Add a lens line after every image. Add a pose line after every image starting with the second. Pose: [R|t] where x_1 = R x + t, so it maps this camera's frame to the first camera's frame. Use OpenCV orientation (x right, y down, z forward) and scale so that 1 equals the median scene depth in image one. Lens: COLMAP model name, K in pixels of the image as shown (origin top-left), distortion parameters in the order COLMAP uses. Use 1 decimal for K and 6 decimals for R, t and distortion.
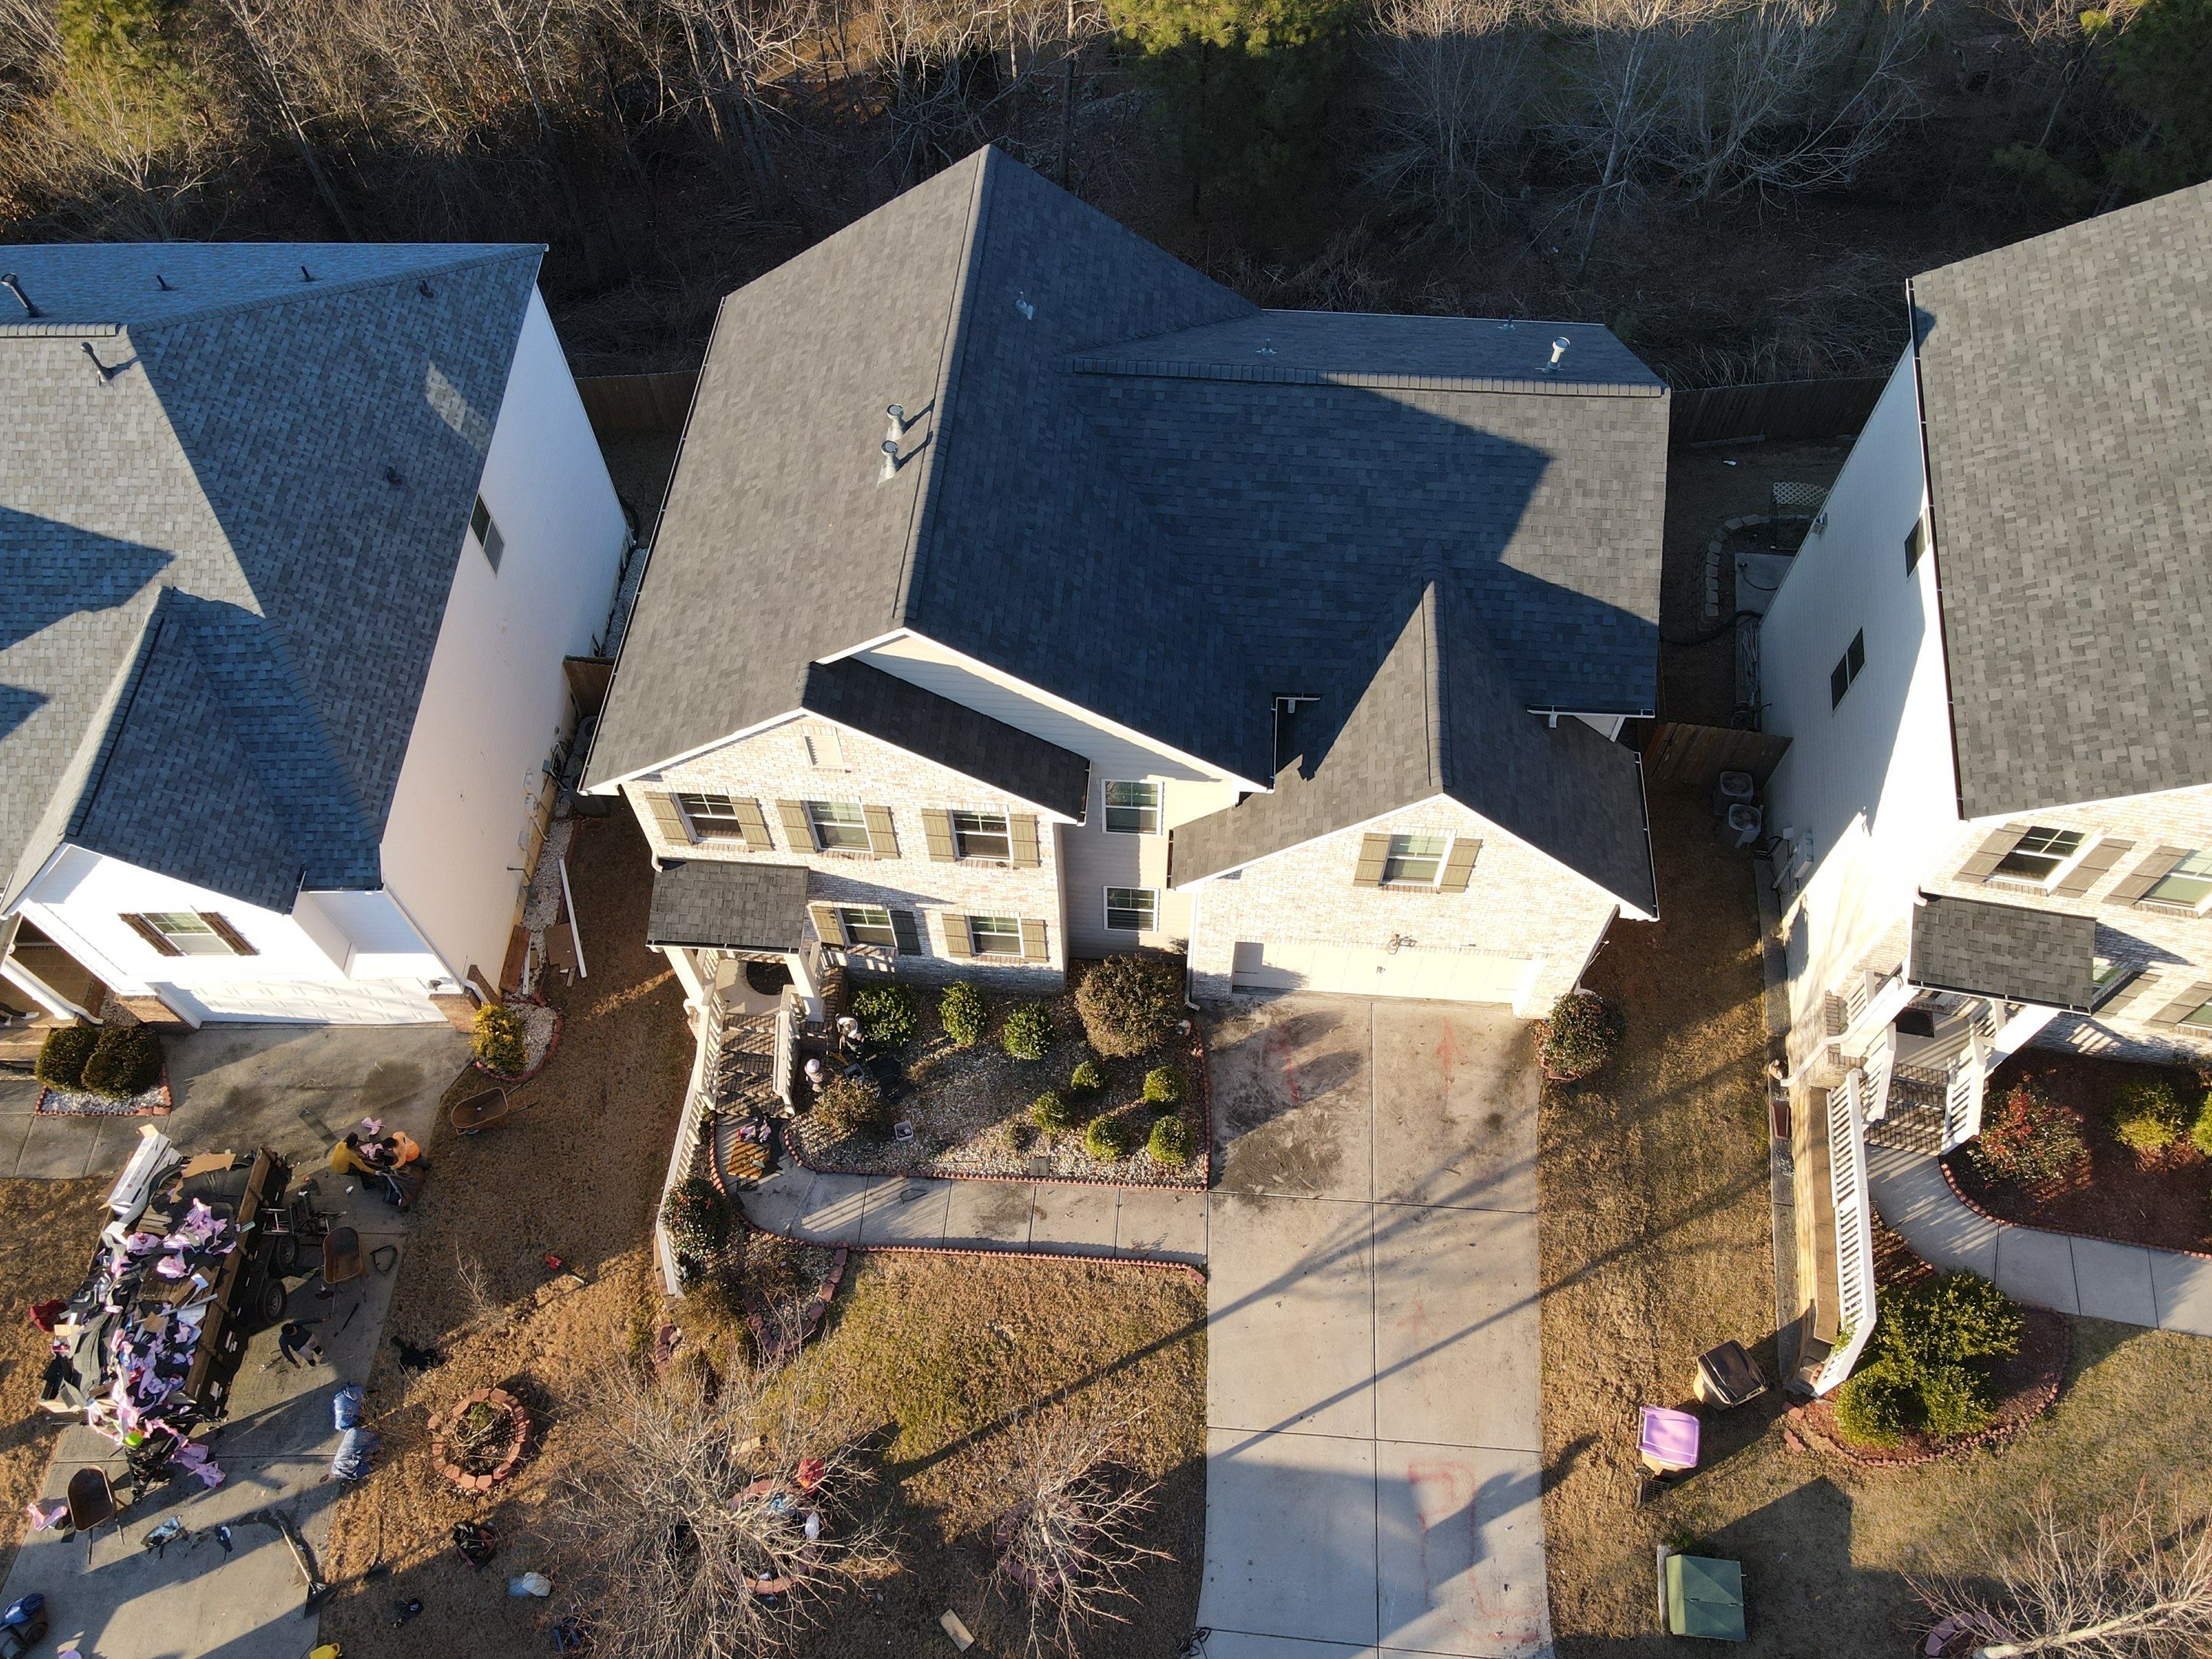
lens RADIAL K [[1628.0, 0, 1111.9], [0, 1628.0, 829.5], [0, 0, 1]] dist [0.004256, 0.016631]
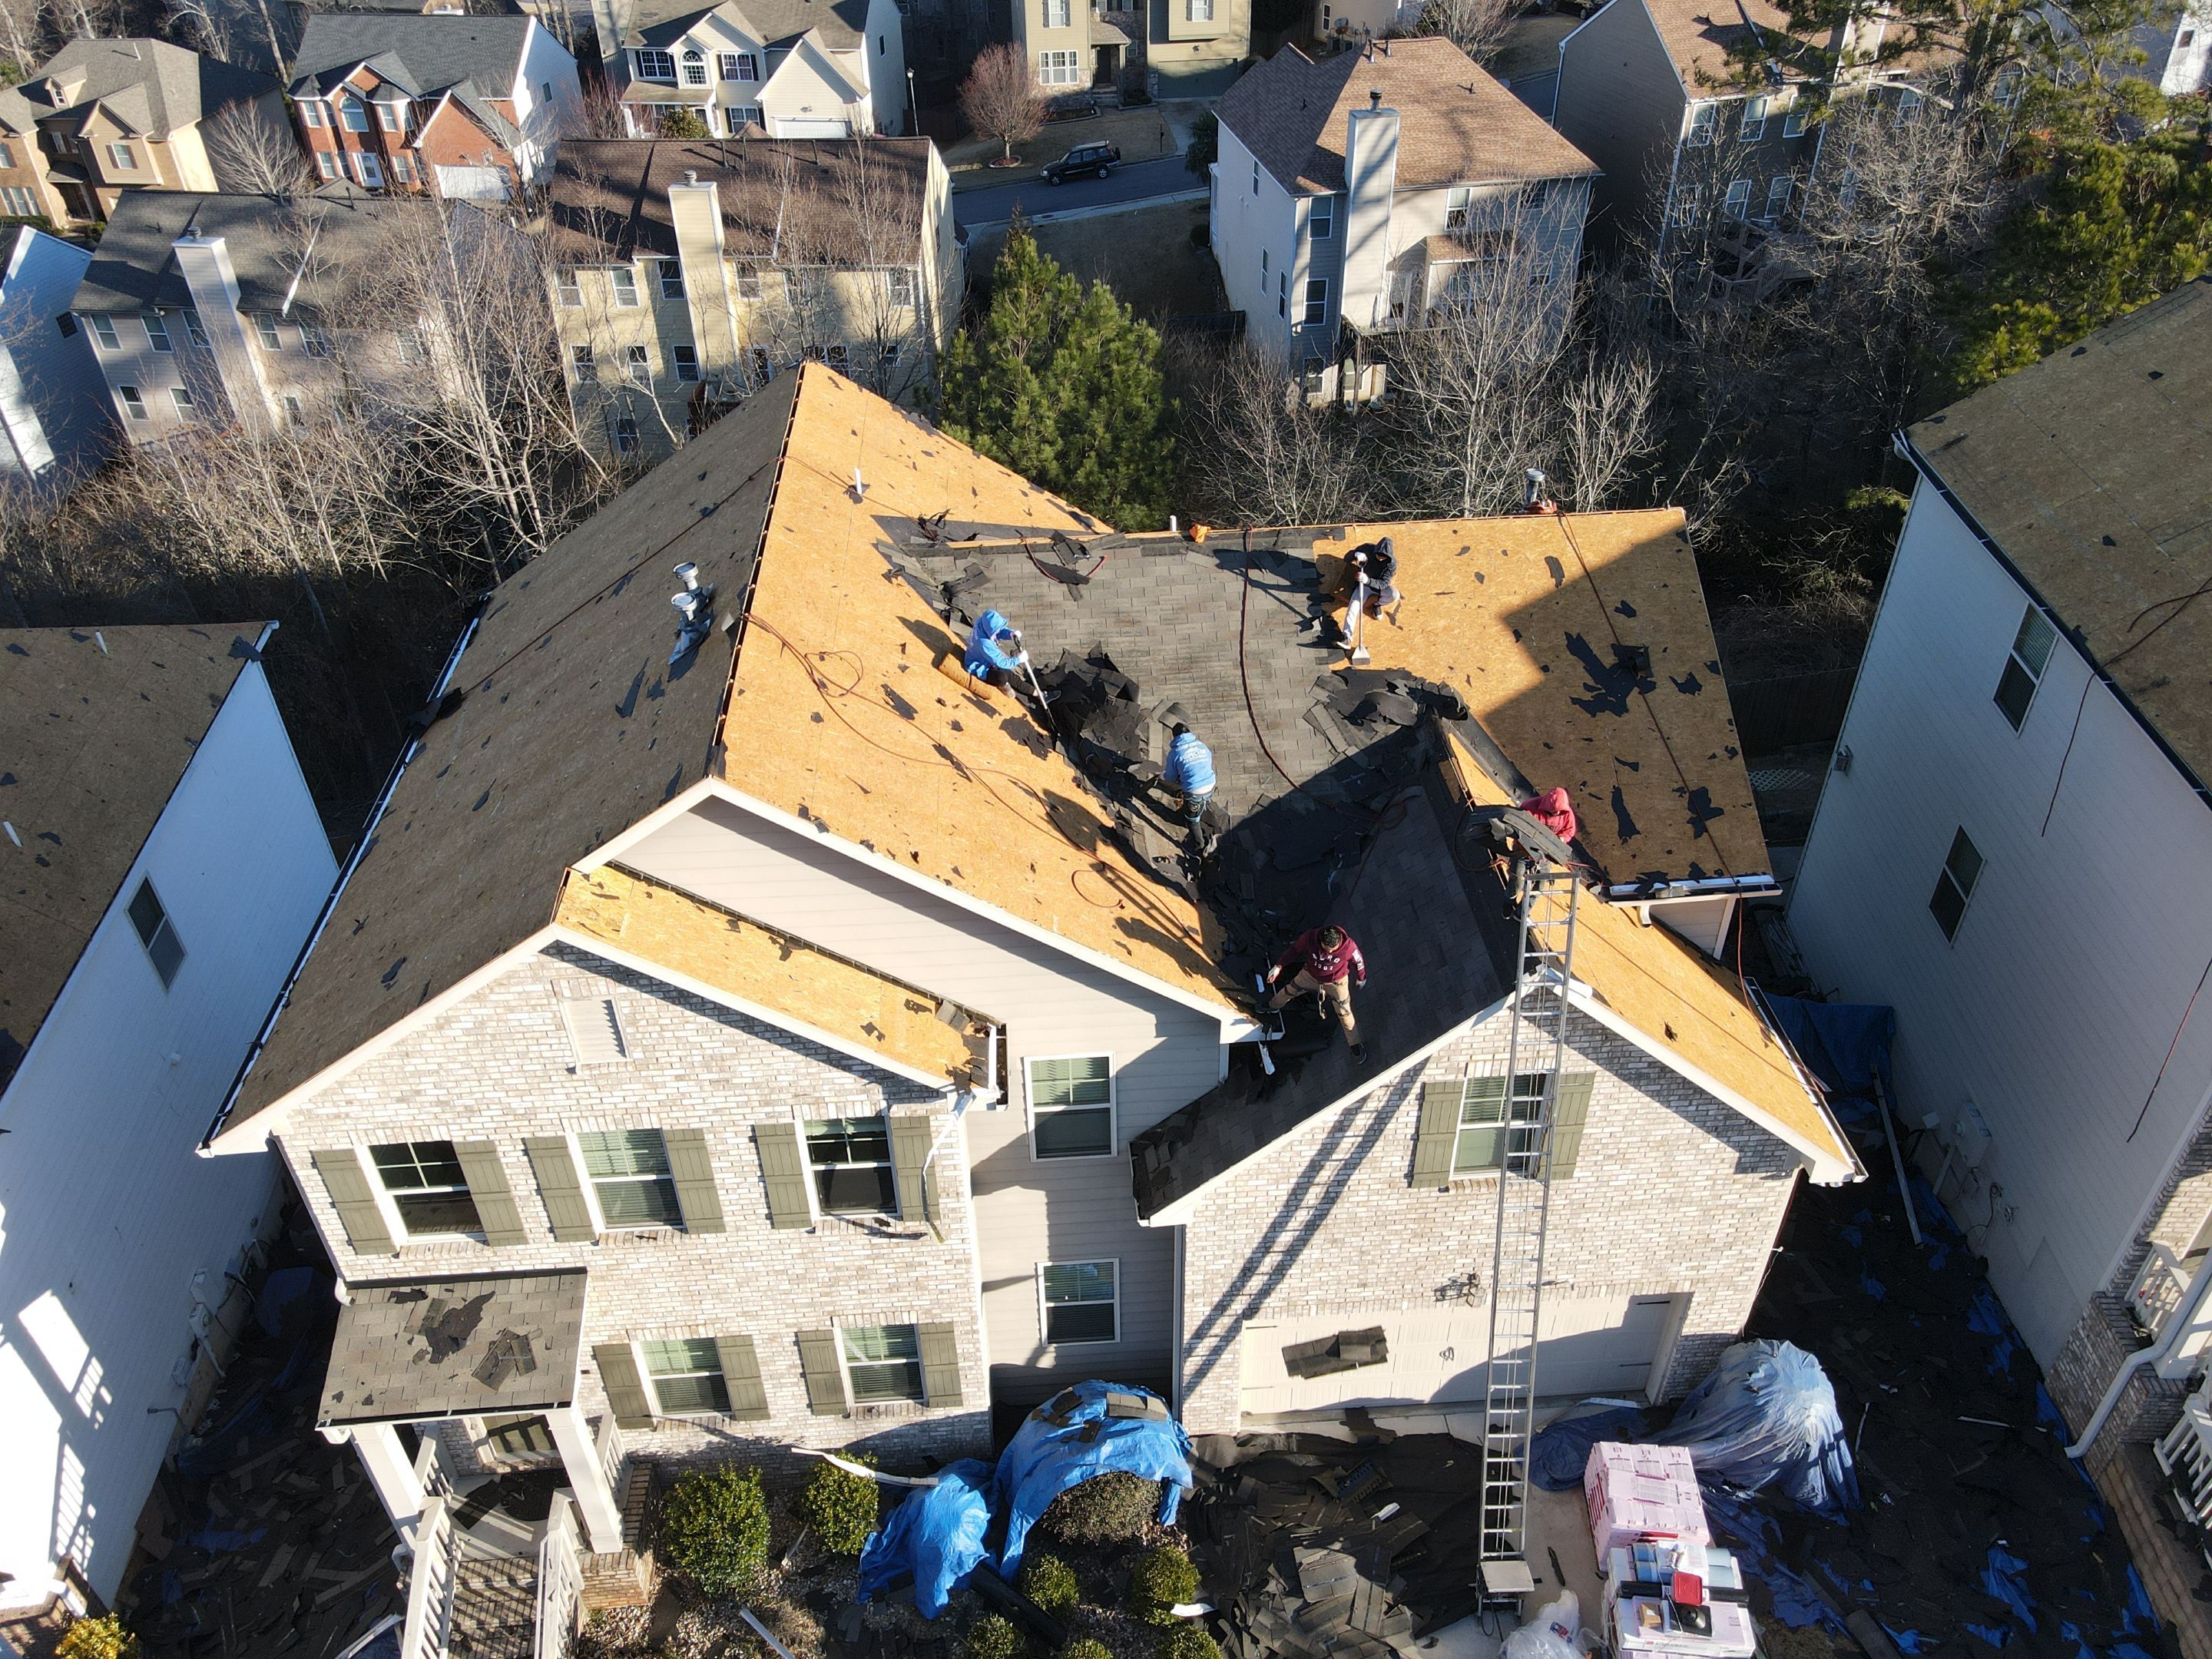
lens RADIAL K [[1625.3, 0, 1105.8], [0, 1625.3, 835.6], [0, 0, 1]] dist [0.019430, 0.001584]
pose [[0.990395, -0.090609, 0.104440, -0.032931], [0.122671, 0.924315, -0.361377, 0.122641], [-0.063792, 0.370717, 0.926552, 0.317639]]
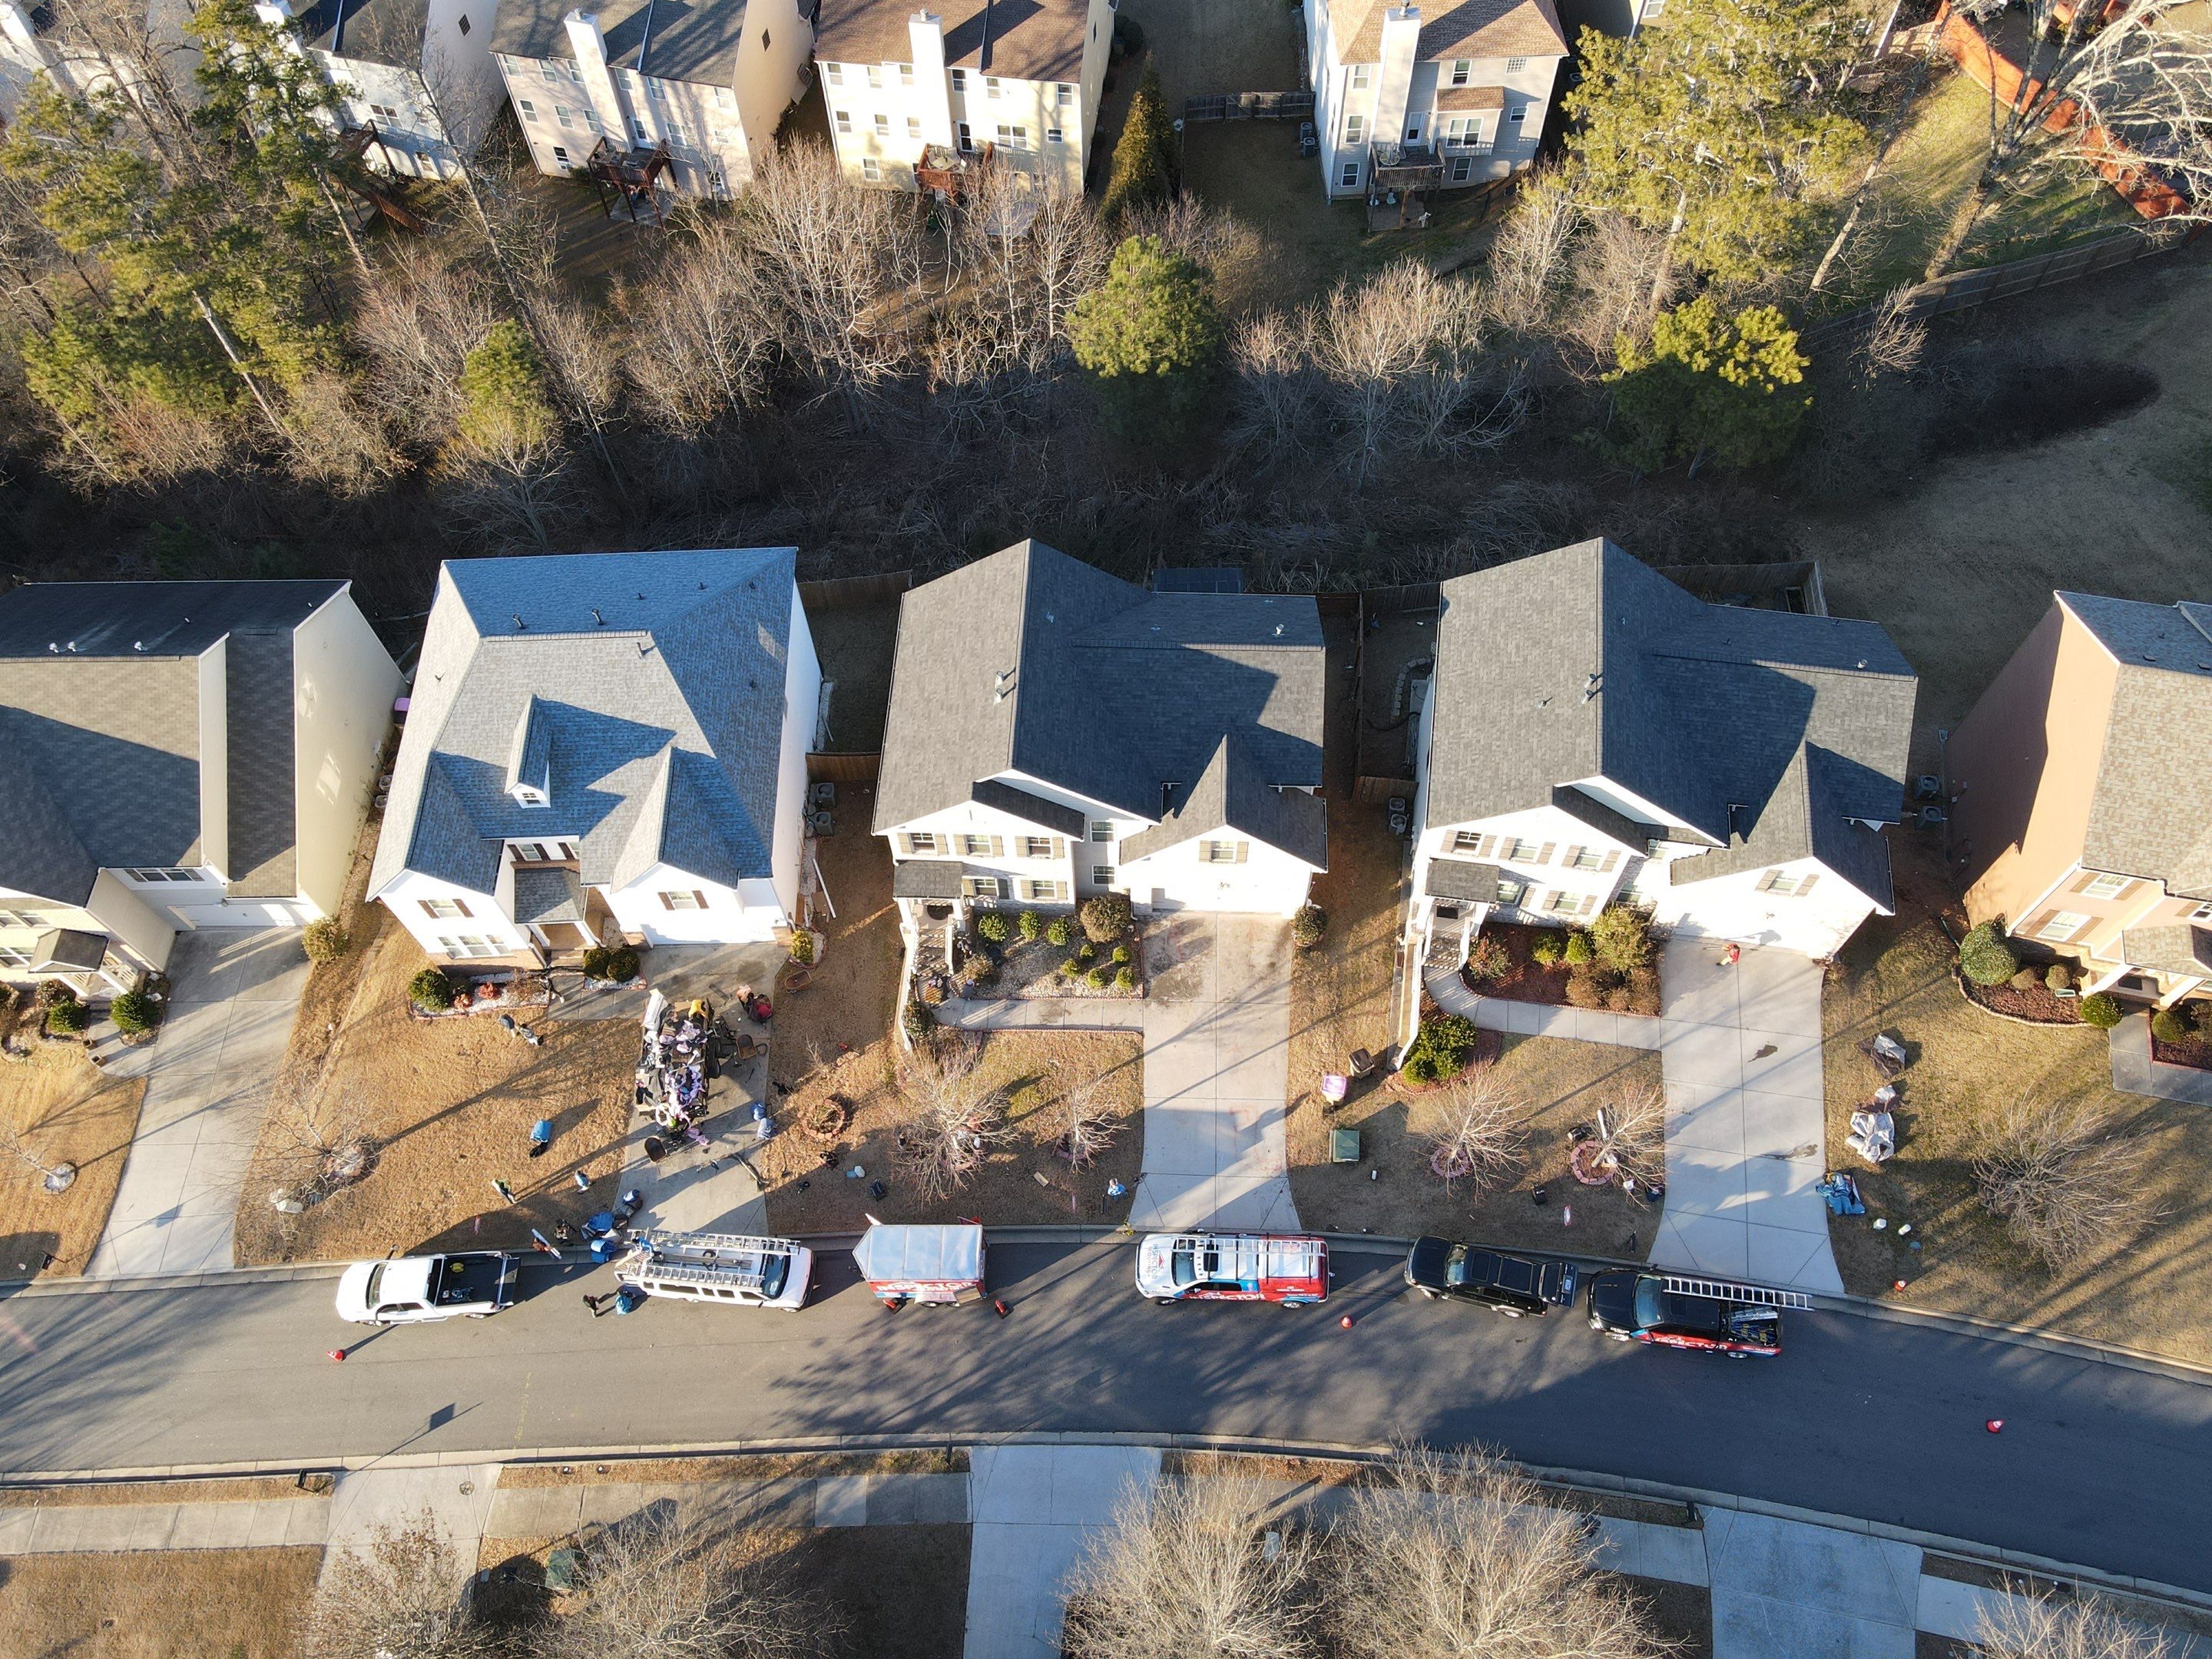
lens RADIAL K [[1628.0, 0, 1112.3], [0, 1628.0, 824.8], [0, 0, 1]] dist [0.004256, 0.016631]
pose [[0.999362, -0.033049, 0.013557, -0.005597], [0.032764, 0.999248, 0.020716, -0.068049], [-0.014232, -0.020259, 0.999693, -1.271499]]
